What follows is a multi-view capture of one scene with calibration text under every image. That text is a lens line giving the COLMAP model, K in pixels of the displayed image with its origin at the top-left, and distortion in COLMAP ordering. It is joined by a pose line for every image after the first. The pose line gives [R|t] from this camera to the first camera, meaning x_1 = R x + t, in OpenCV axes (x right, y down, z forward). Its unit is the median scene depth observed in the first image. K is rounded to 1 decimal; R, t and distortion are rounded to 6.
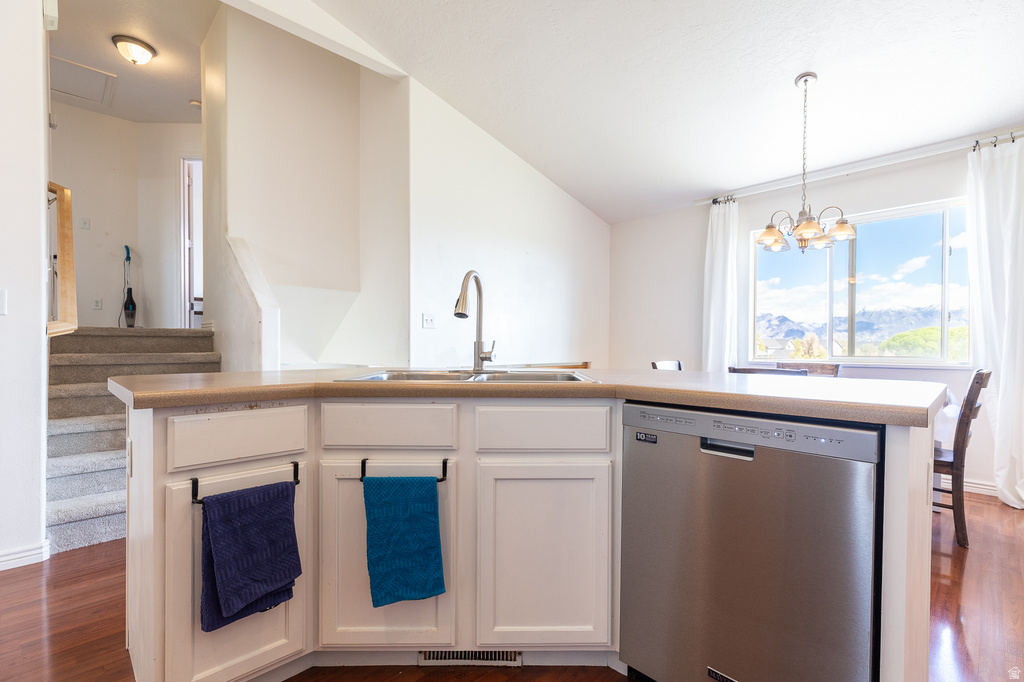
lens RADIAL K [[458.6, 0, 514.5], [0, 458.6, 350.3], [0, 0, 1]] dist [-0.000121, 0.001374]
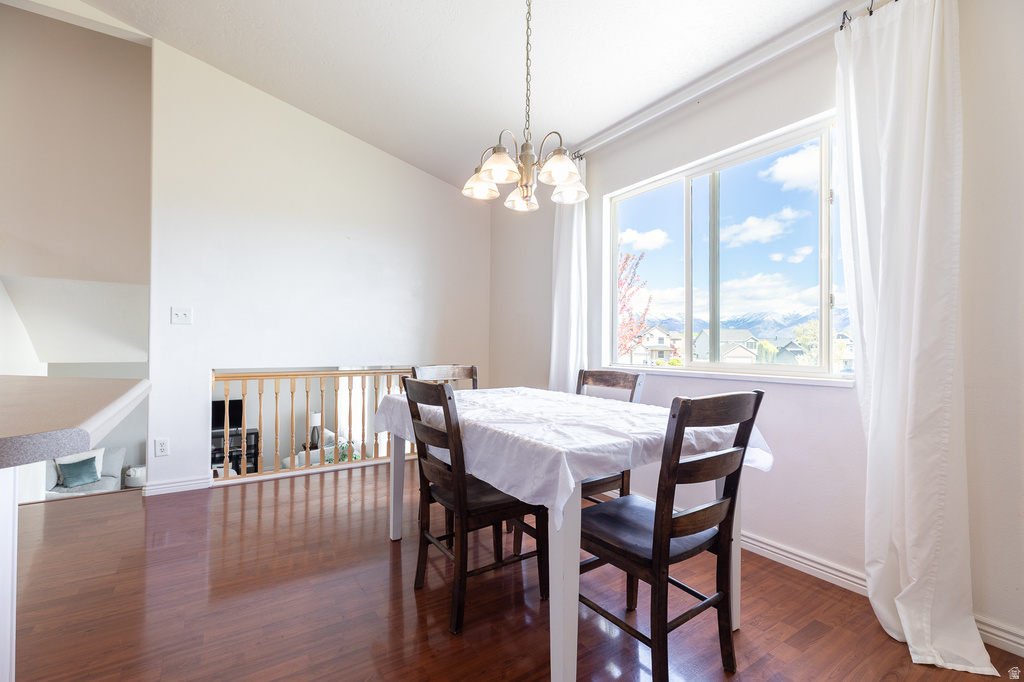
lens RADIAL K [[458.6, 0, 503.9], [0, 458.6, 337.7], [0, 0, 1]] dist [-0.000121, 0.001374]
pose [[0.979673, 0.000756, -0.200600, 0.642409], [-0.006791, 0.999545, -0.029397, -0.001156], [0.200487, 0.030162, 0.979232, 0.304645]]
